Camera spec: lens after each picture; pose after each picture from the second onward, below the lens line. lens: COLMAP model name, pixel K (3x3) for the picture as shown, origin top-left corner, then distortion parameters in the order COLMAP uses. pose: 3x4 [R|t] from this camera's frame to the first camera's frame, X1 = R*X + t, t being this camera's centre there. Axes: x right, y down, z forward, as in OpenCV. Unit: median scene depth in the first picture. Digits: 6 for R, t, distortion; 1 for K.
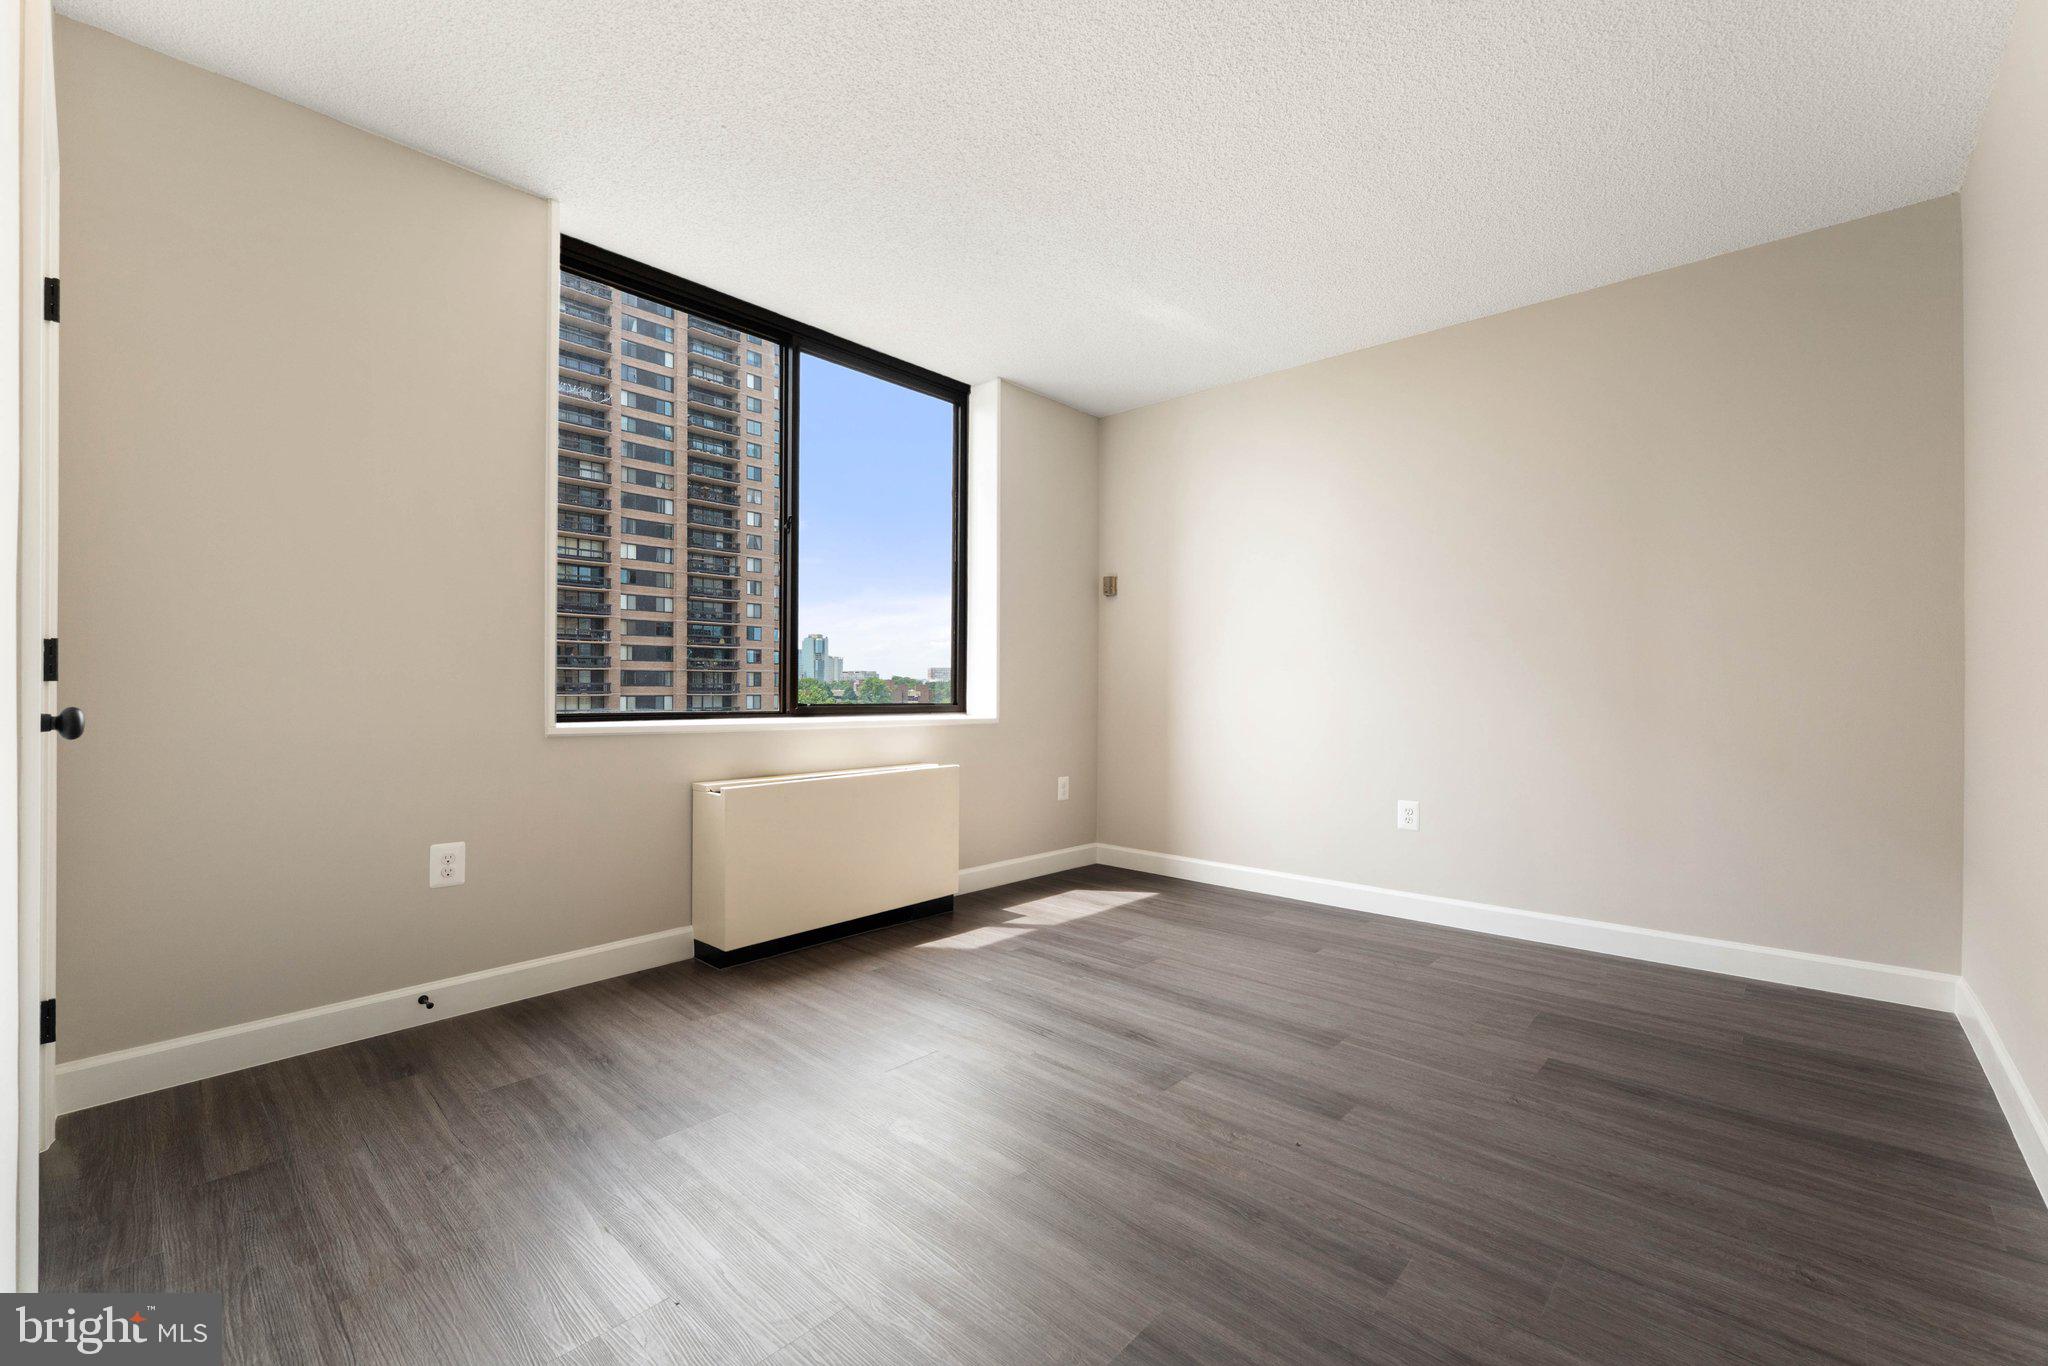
lens RADIAL K [[839.3, 0, 1014.3], [0, 839.3, 685.7], [0, 0, 1]] dist [-0.001542, -0.000103]
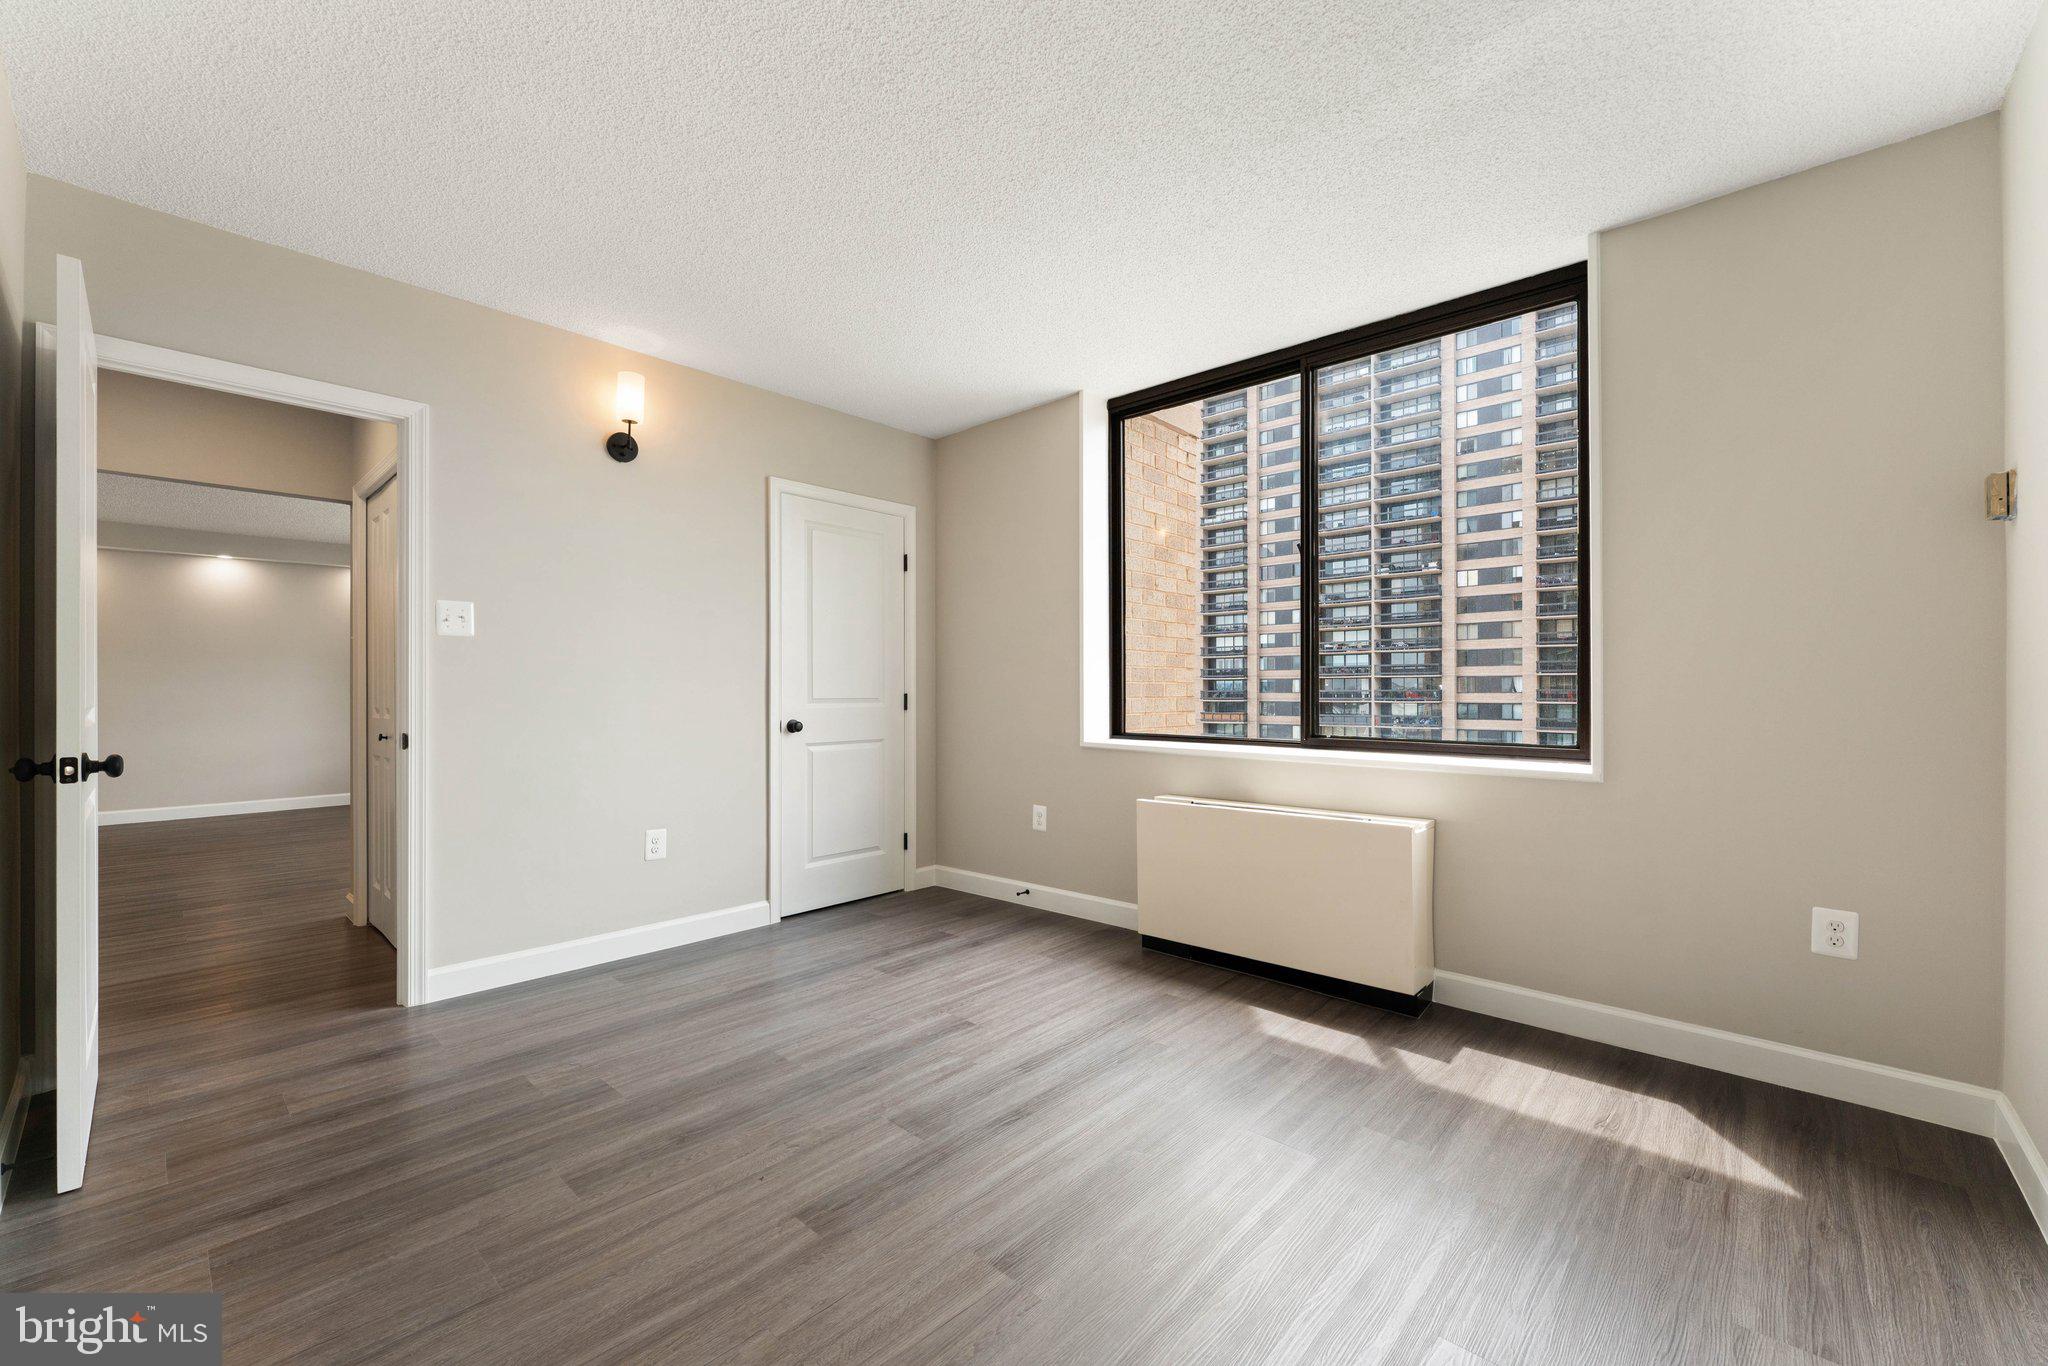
lens RADIAL K [[814.7, 0, 1032.4], [0, 814.7, 691.5], [0, 0, 1]] dist [0.000415, 0.000102]
pose [[0.024458, -0.004770, -0.999689, 0.889154], [0.002551, 0.999986, -0.004709, -0.033571], [0.999698, -0.002435, 0.024469, 0.857504]]
